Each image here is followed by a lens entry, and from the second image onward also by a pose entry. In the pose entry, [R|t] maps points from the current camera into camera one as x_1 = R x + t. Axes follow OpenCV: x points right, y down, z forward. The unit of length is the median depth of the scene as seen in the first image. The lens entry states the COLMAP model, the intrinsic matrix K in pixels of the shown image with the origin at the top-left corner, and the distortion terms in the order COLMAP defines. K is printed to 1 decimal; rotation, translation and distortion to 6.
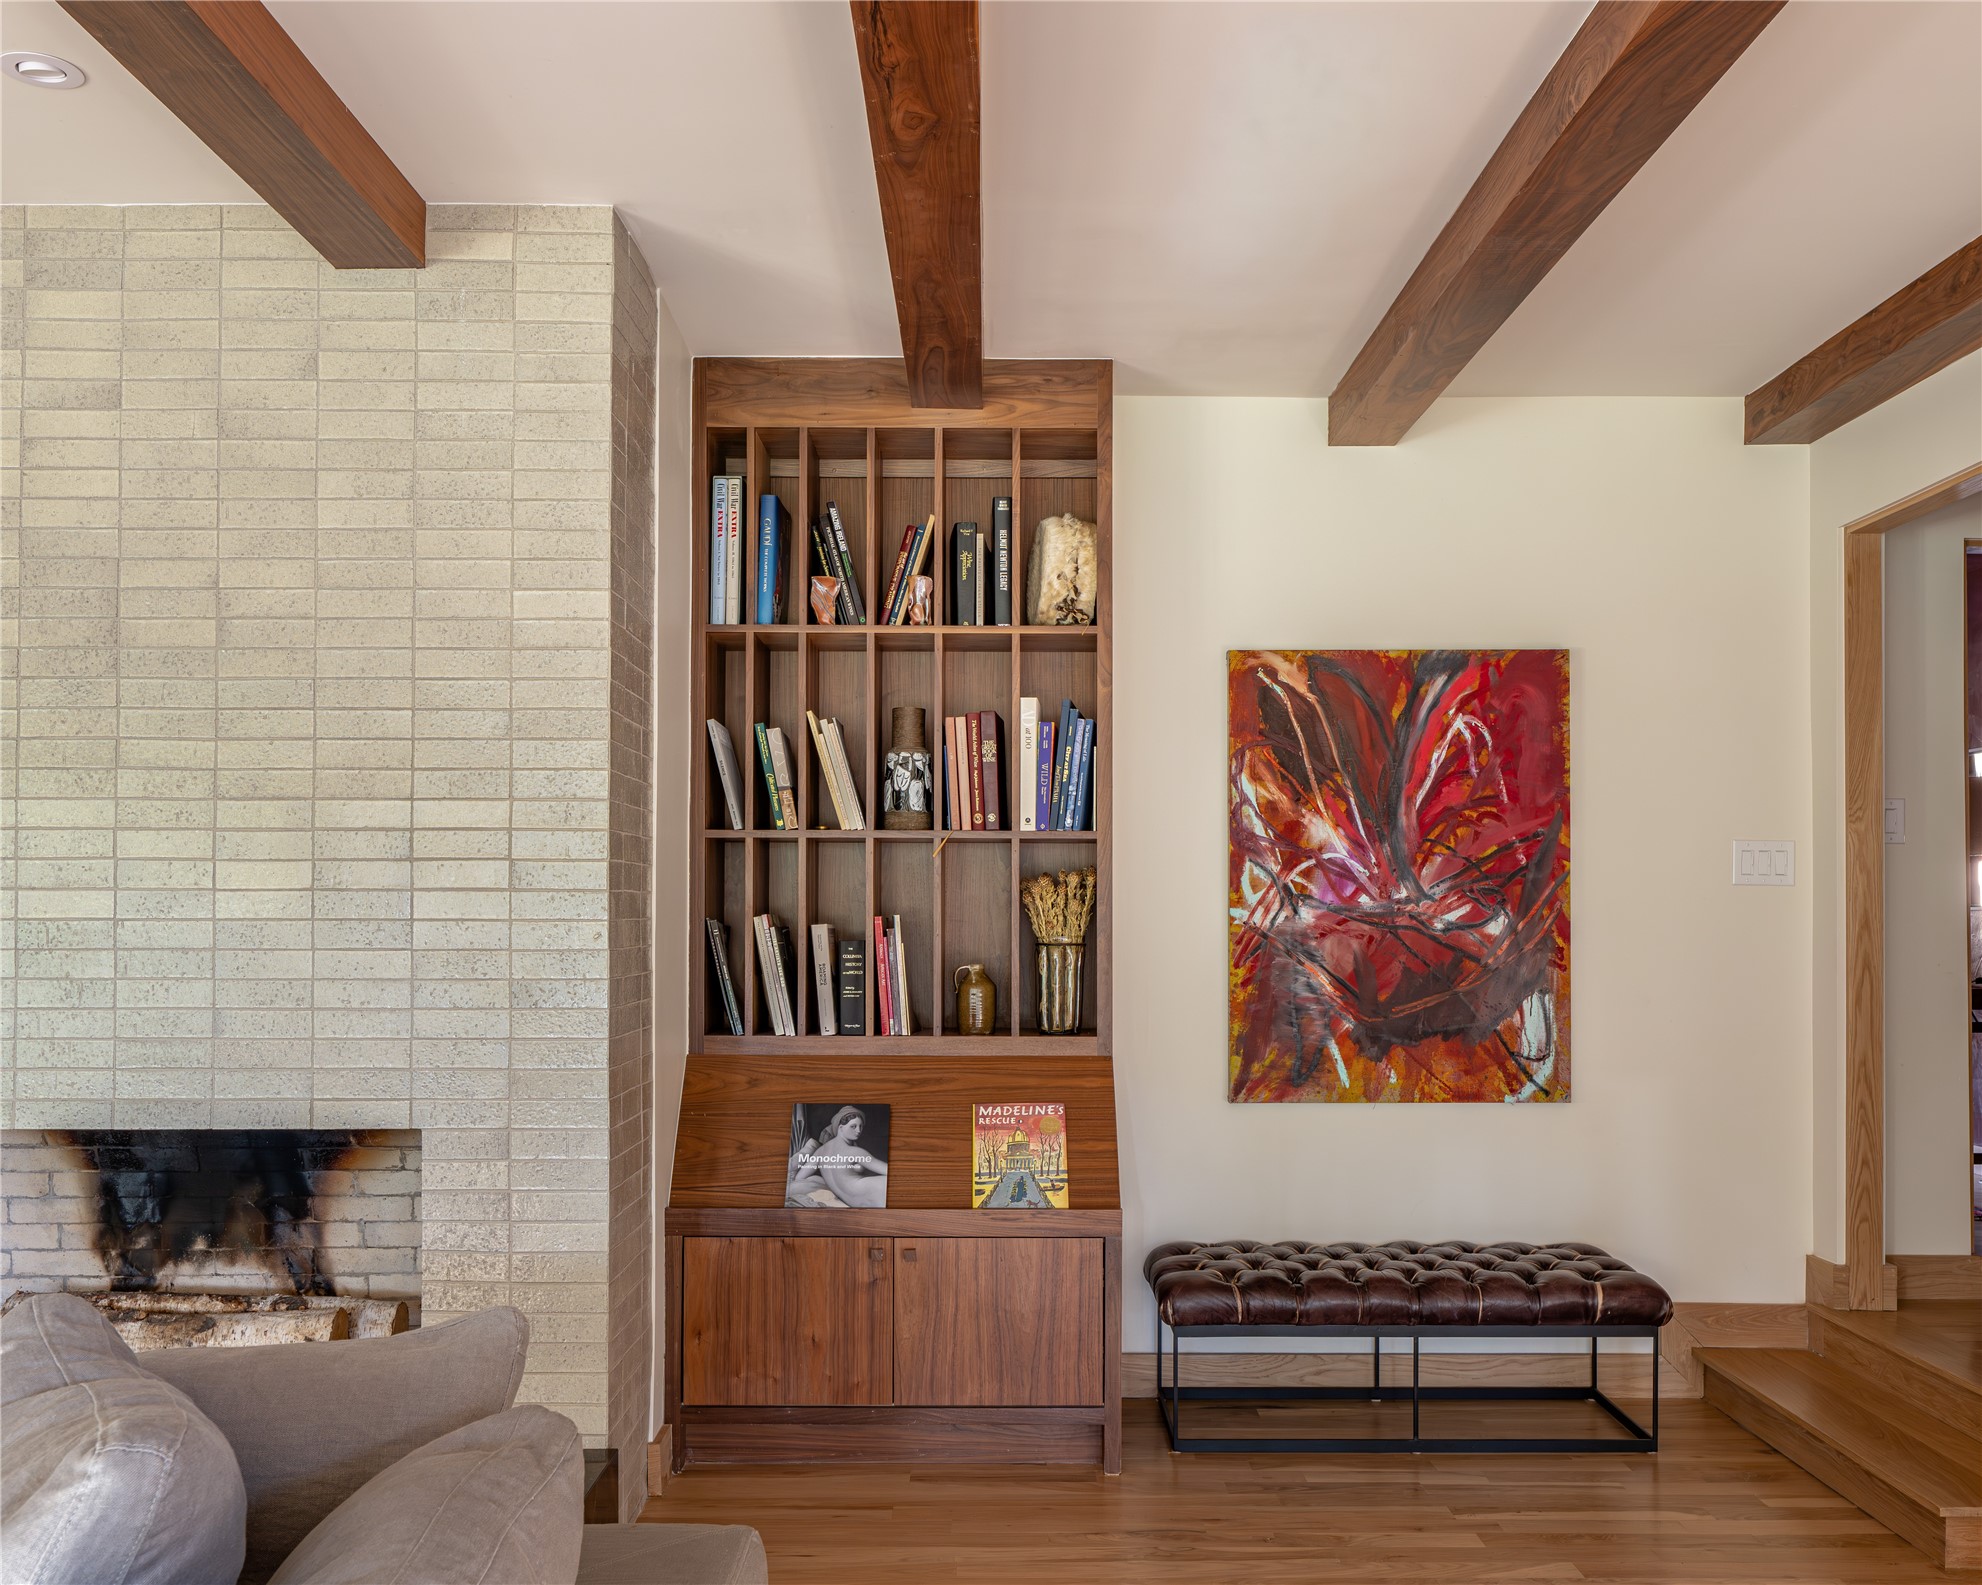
lens RADIAL K [[1476.2, 0, 995.0], [0, 1476.2, 864.8], [0, 0, 1]] dist [-0.004248, -0.002291]
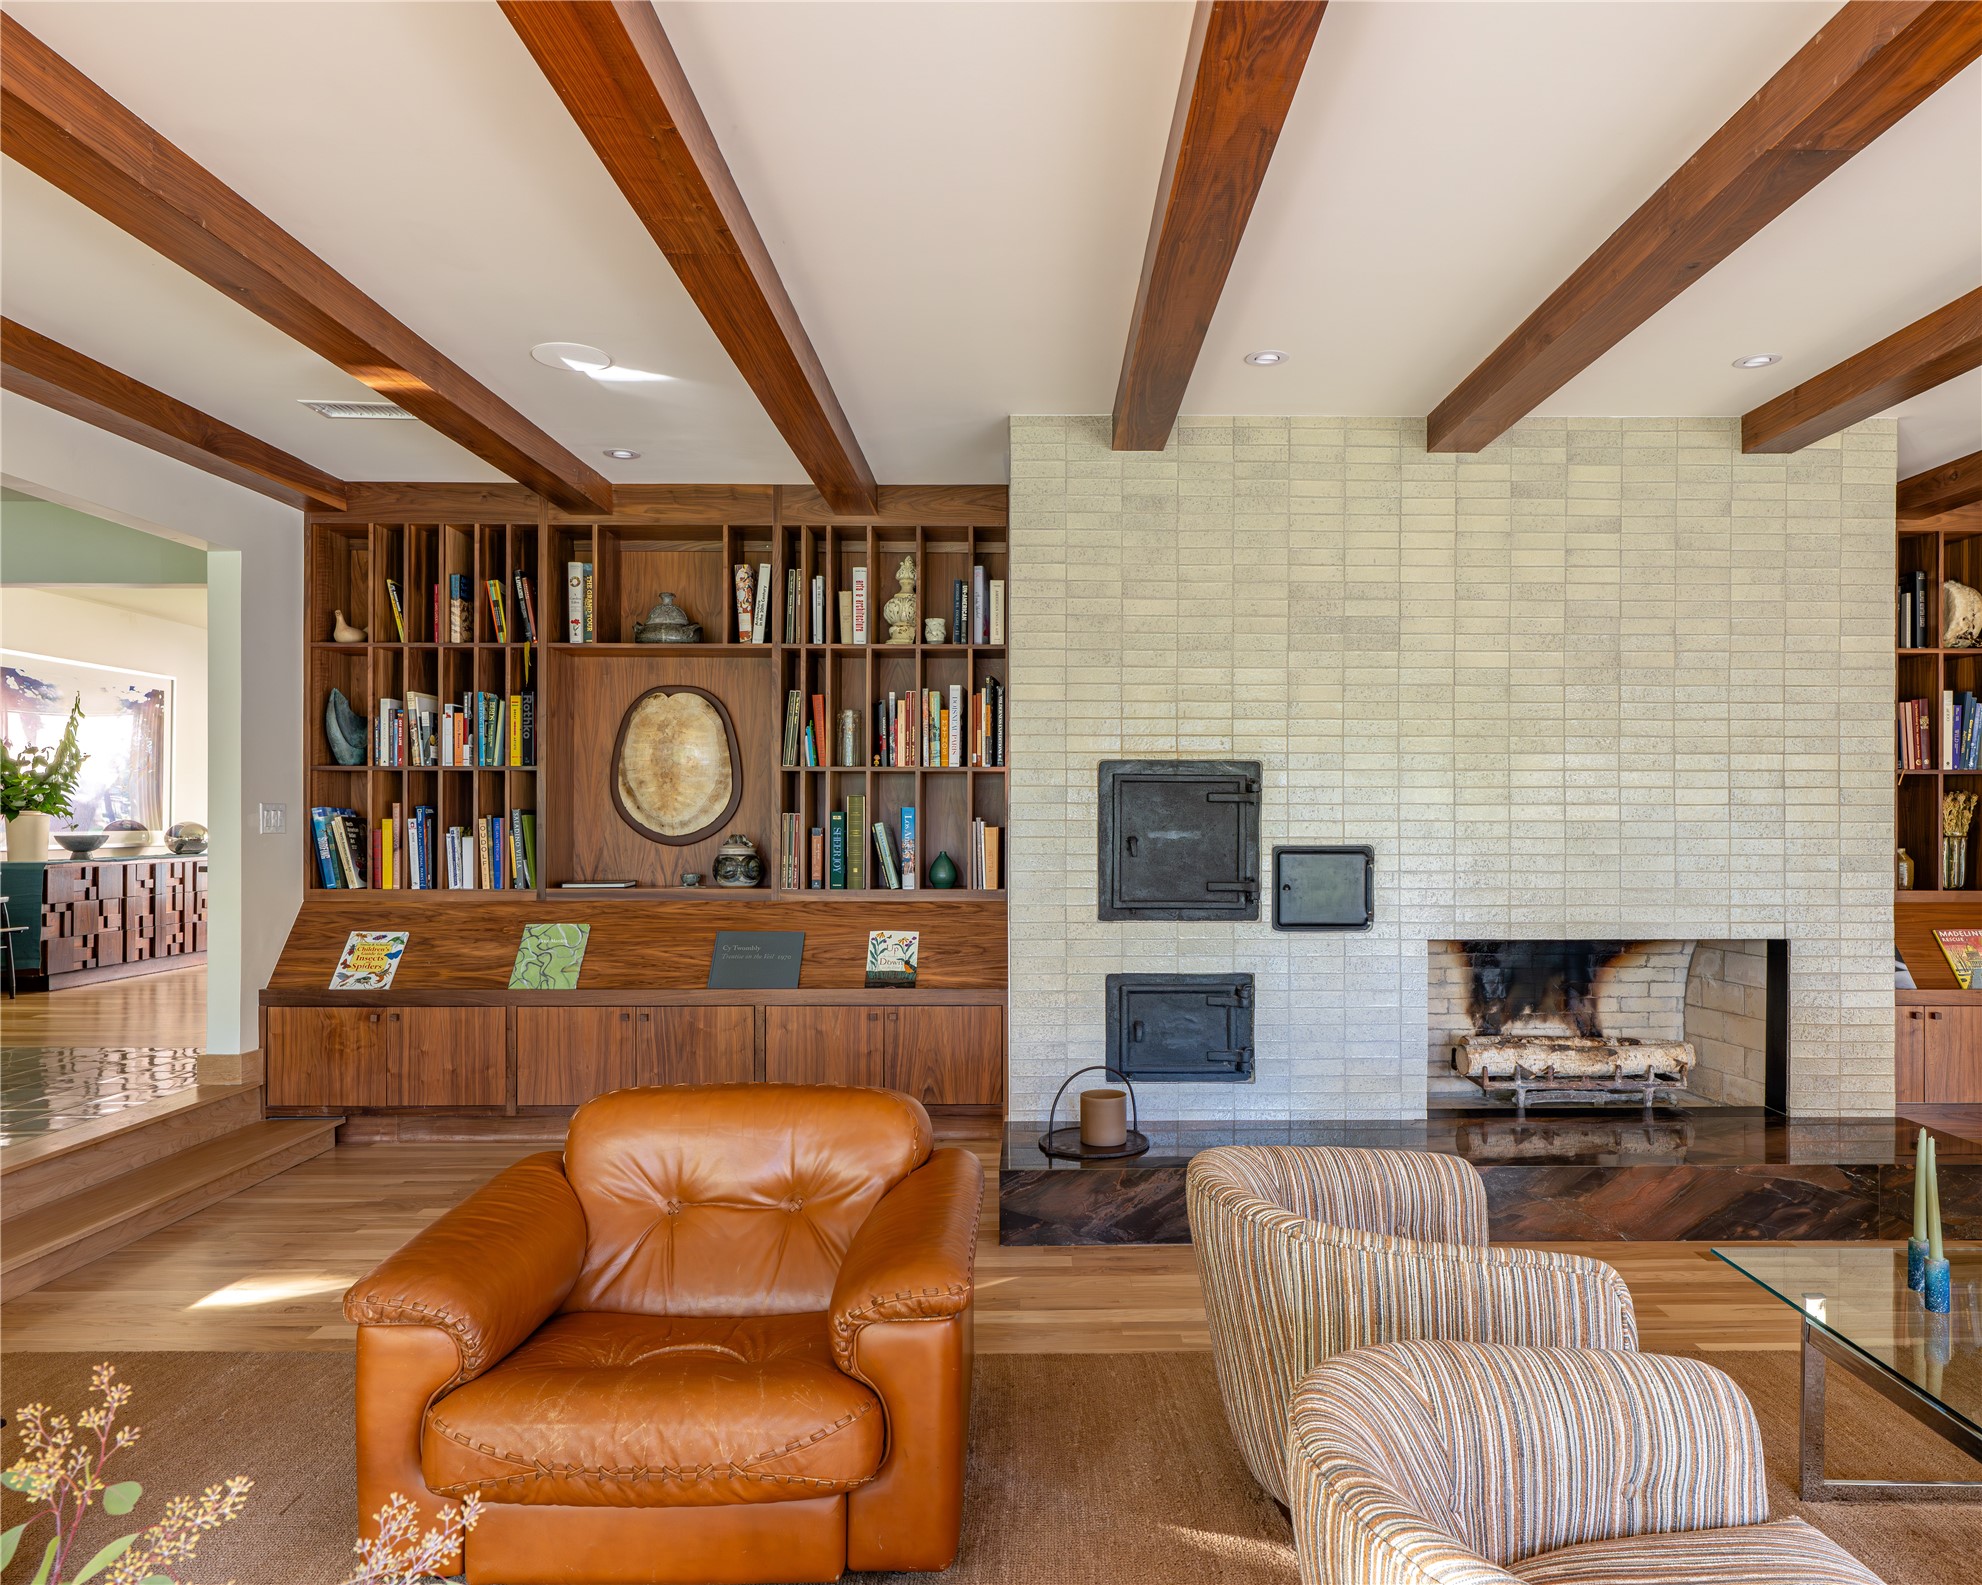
lens RADIAL K [[1085.4, 0, 1001.9], [0, 1085.4, 798.9], [0, 0, 1]] dist [-0.005898, -0.000042]
pose [[0.999996, -0.000191, -0.002758, -1.331961], [0.000226, 0.999920, 0.012670, -0.006709], [0.002755, -0.012671, 0.999916, -0.306422]]
